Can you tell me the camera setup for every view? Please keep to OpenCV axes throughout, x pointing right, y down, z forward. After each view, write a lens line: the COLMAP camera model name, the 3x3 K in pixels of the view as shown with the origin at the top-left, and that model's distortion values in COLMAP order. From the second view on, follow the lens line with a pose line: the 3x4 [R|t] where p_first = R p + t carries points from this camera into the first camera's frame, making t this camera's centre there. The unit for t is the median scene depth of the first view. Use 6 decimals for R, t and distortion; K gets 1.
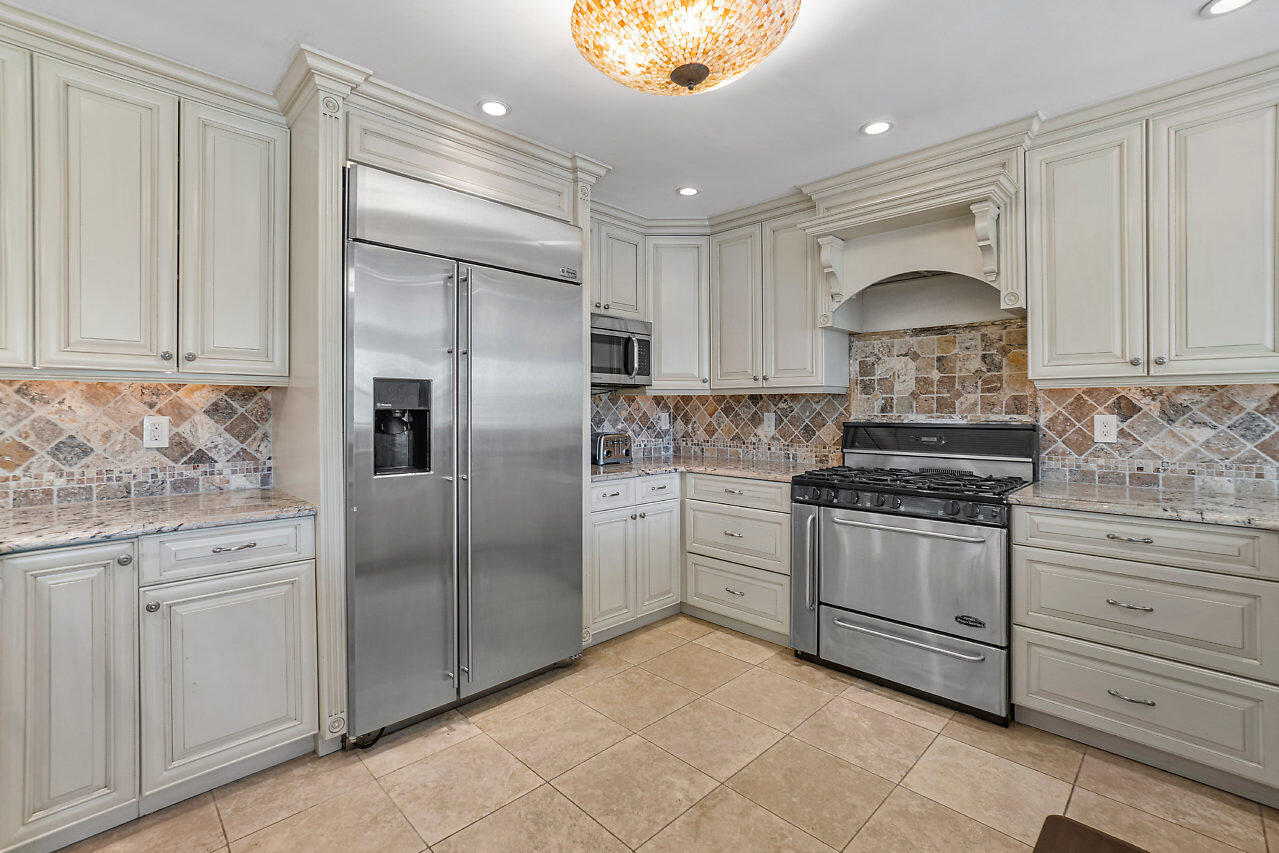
lens RADIAL K [[568.9, 0, 634.8], [0, 568.9, 421.1], [0, 0, 1]] dist [-0.037434, 0.016028]
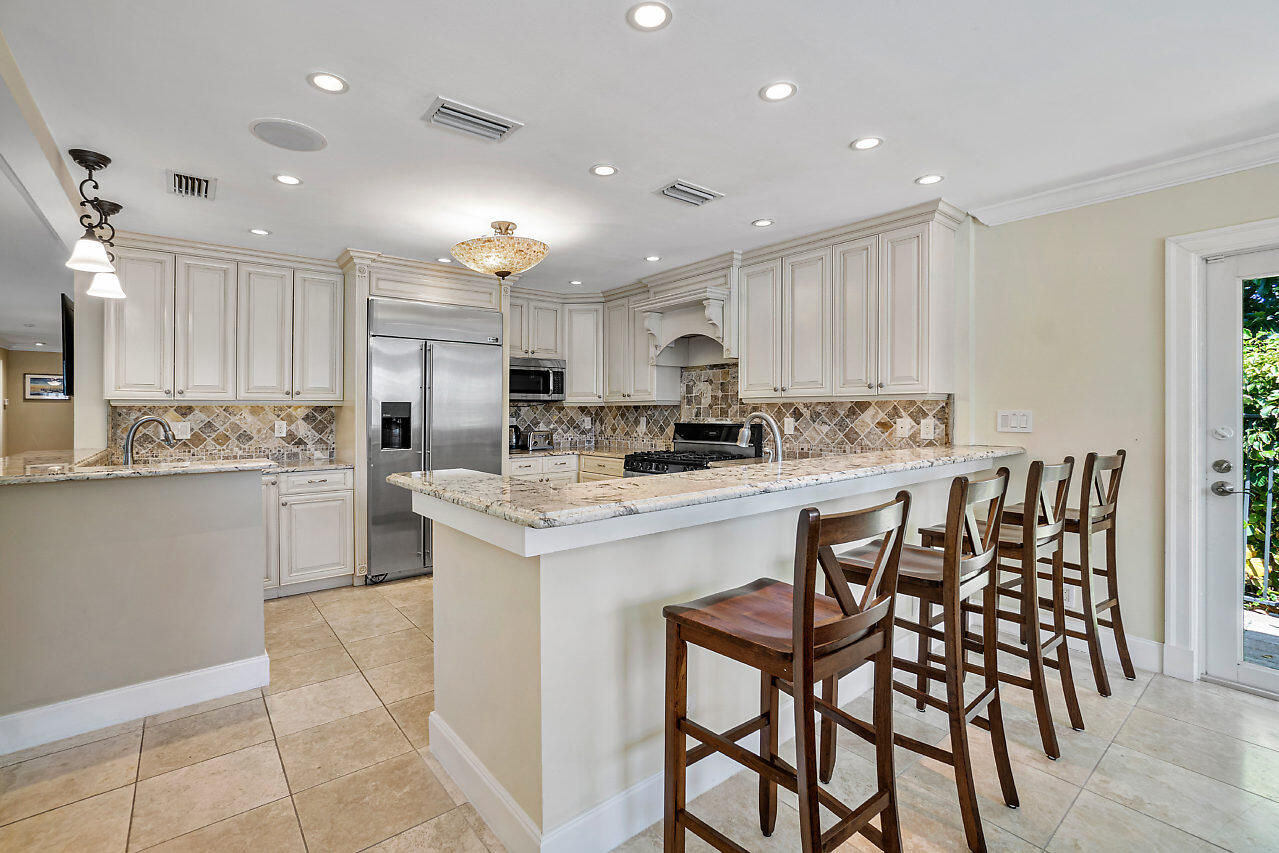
lens RADIAL K [[569.2, 0, 632.9], [0, 569.2, 413.0], [0, 0, 1]] dist [-0.038570, 0.016061]
pose [[0.995518, -0.005496, -0.094413, 0.533030], [0.003748, 0.999818, -0.018685, 0.003965], [0.094499, 0.018247, 0.995358, -0.796806]]
